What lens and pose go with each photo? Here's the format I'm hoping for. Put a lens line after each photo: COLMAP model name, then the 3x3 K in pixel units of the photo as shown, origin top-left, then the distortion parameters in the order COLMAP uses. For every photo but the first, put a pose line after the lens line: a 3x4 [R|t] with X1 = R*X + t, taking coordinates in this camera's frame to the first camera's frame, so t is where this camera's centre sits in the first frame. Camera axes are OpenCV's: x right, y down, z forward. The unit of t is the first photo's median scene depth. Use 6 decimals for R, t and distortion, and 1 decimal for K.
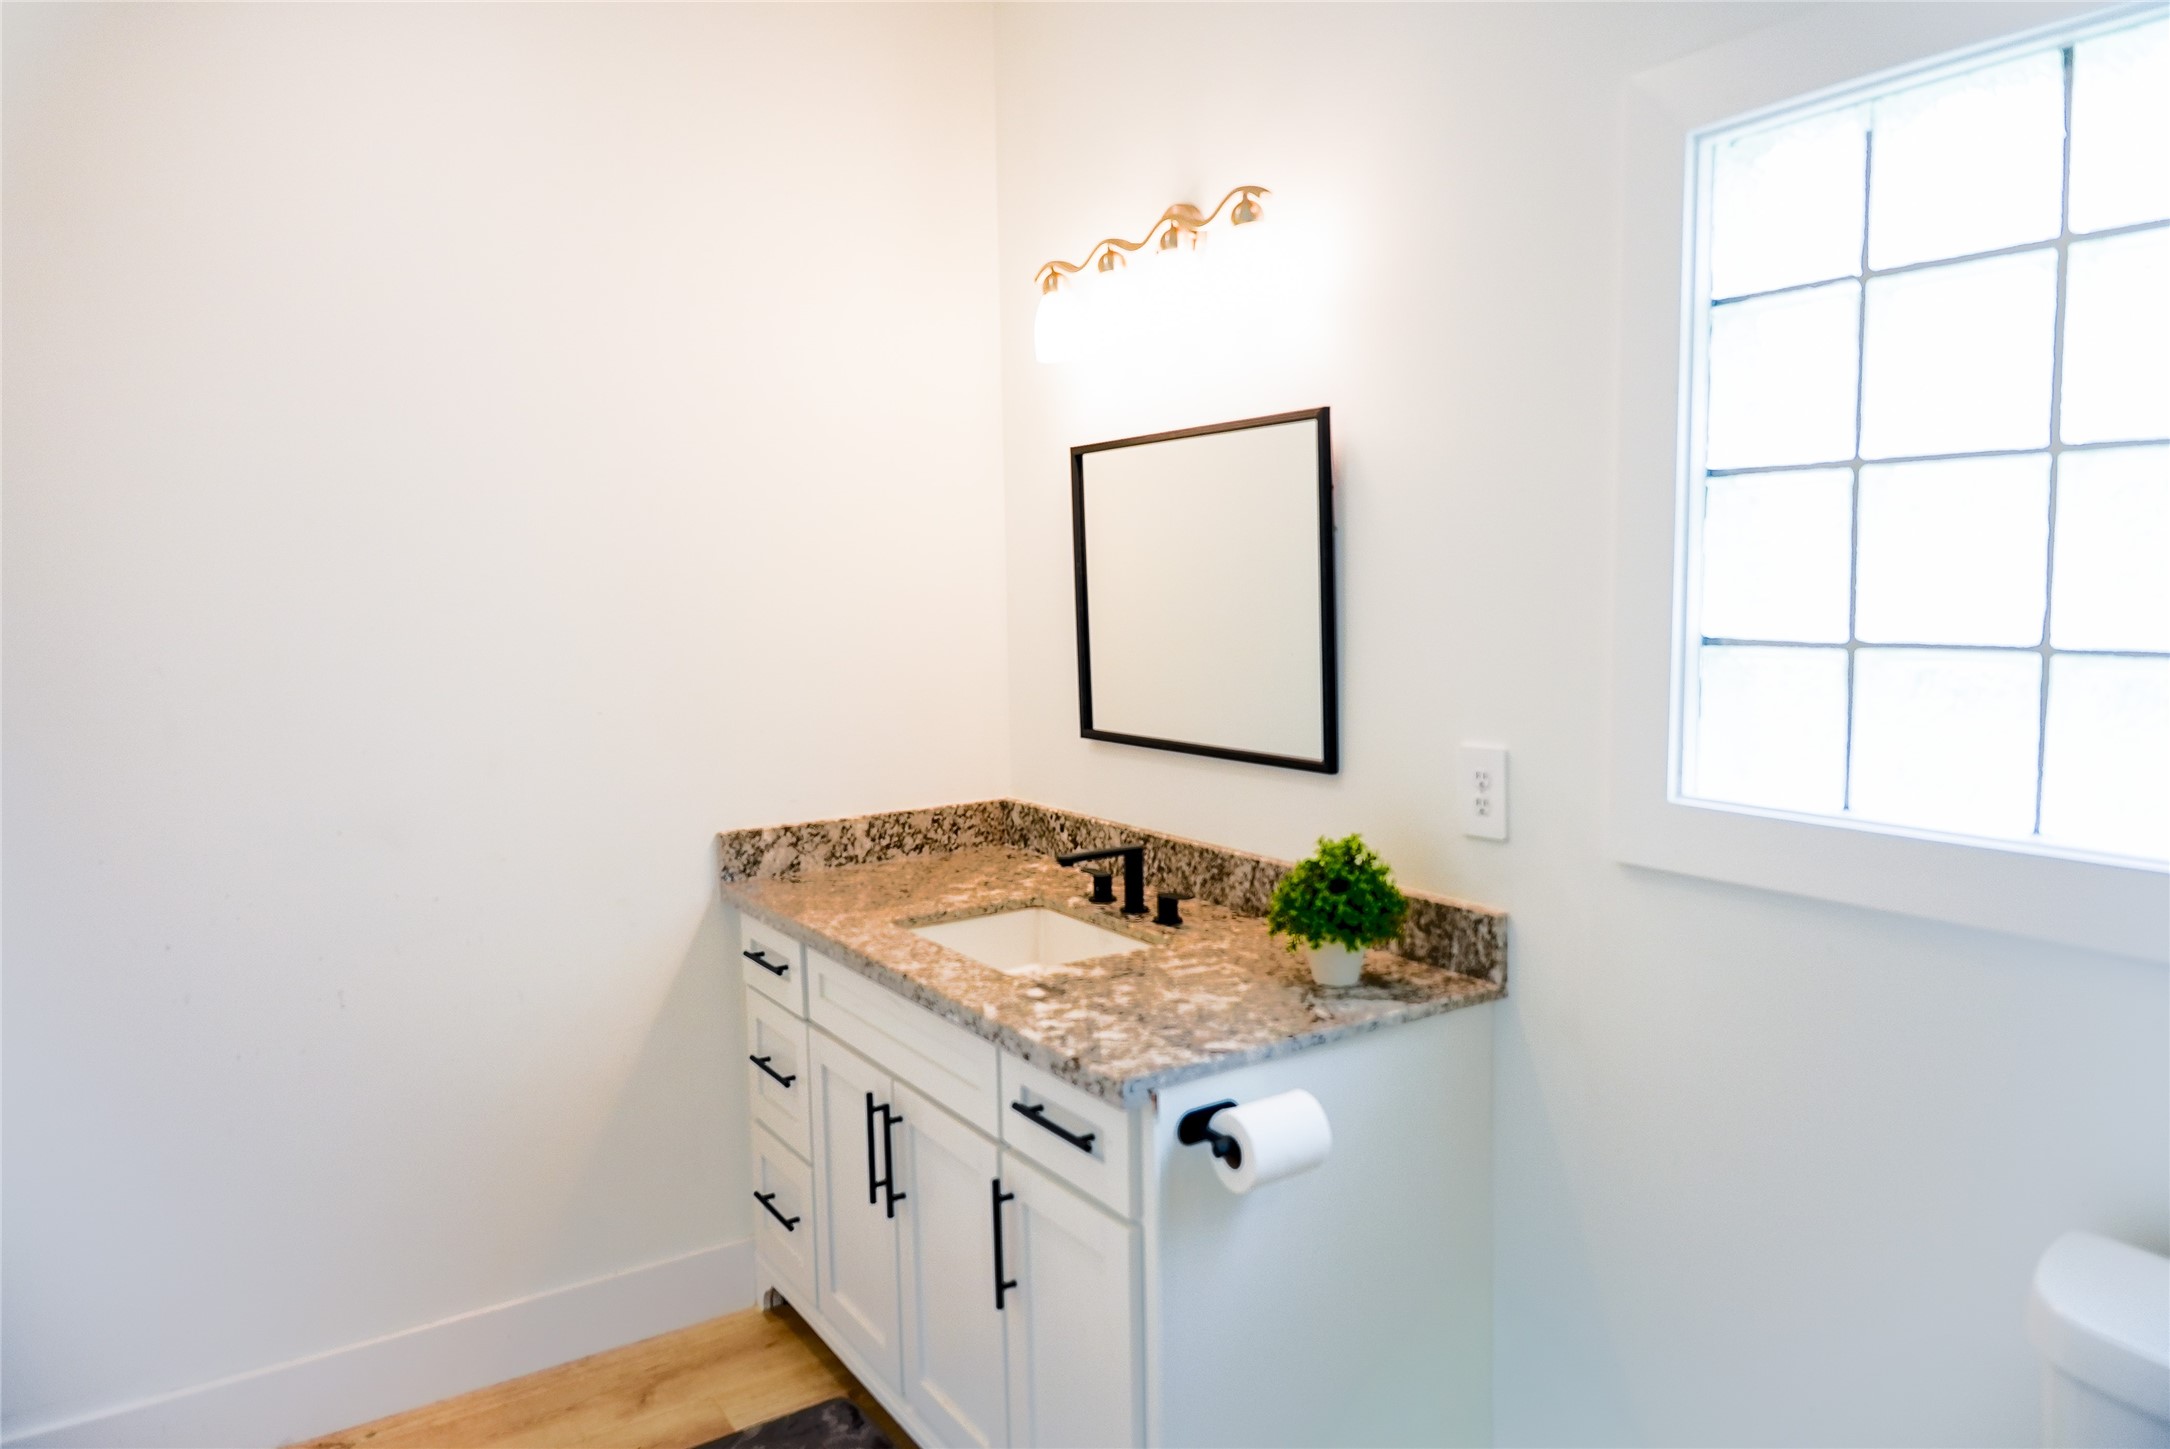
lens RADIAL K [[1424.8, 0, 1085.0], [0, 1424.8, 724.5], [0, 0, 1]] dist [0.008289, -0.022597]
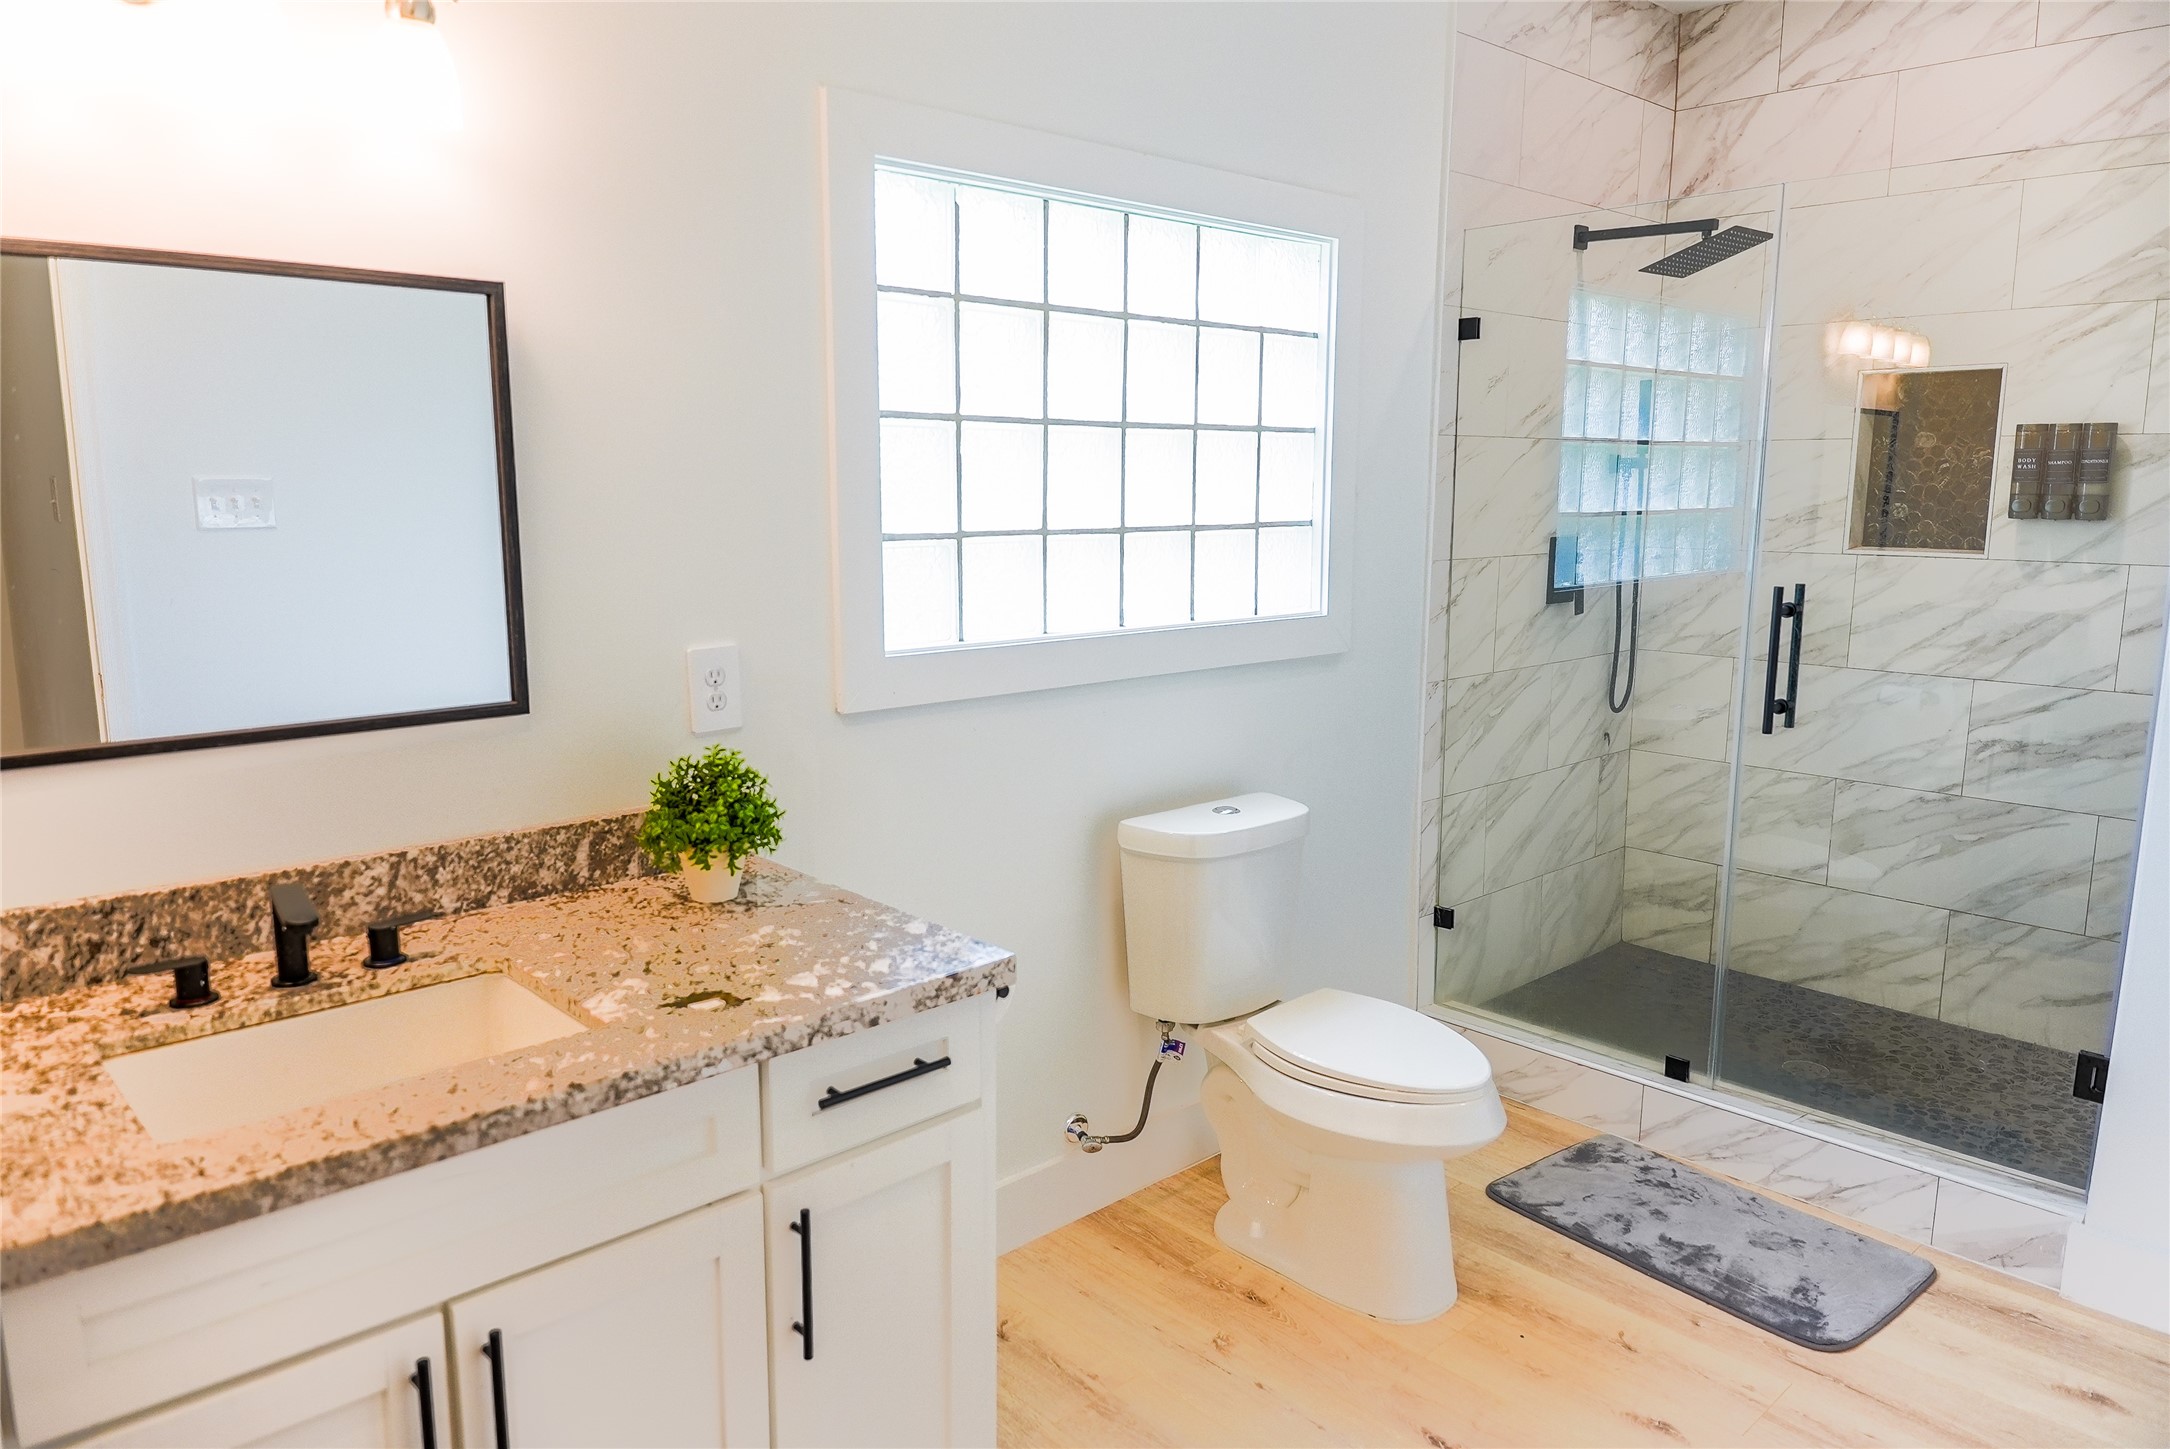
lens RADIAL K [[1424.8, 0, 1085.0], [0, 1424.8, 724.5], [0, 0, 1]] dist [0.008289, -0.022597]
pose [[-0.163019, -0.147511, 0.975533, -0.819649], [0.100847, 0.981090, 0.165203, -0.075902], [-0.981455, 0.125311, -0.145061, 0.883684]]
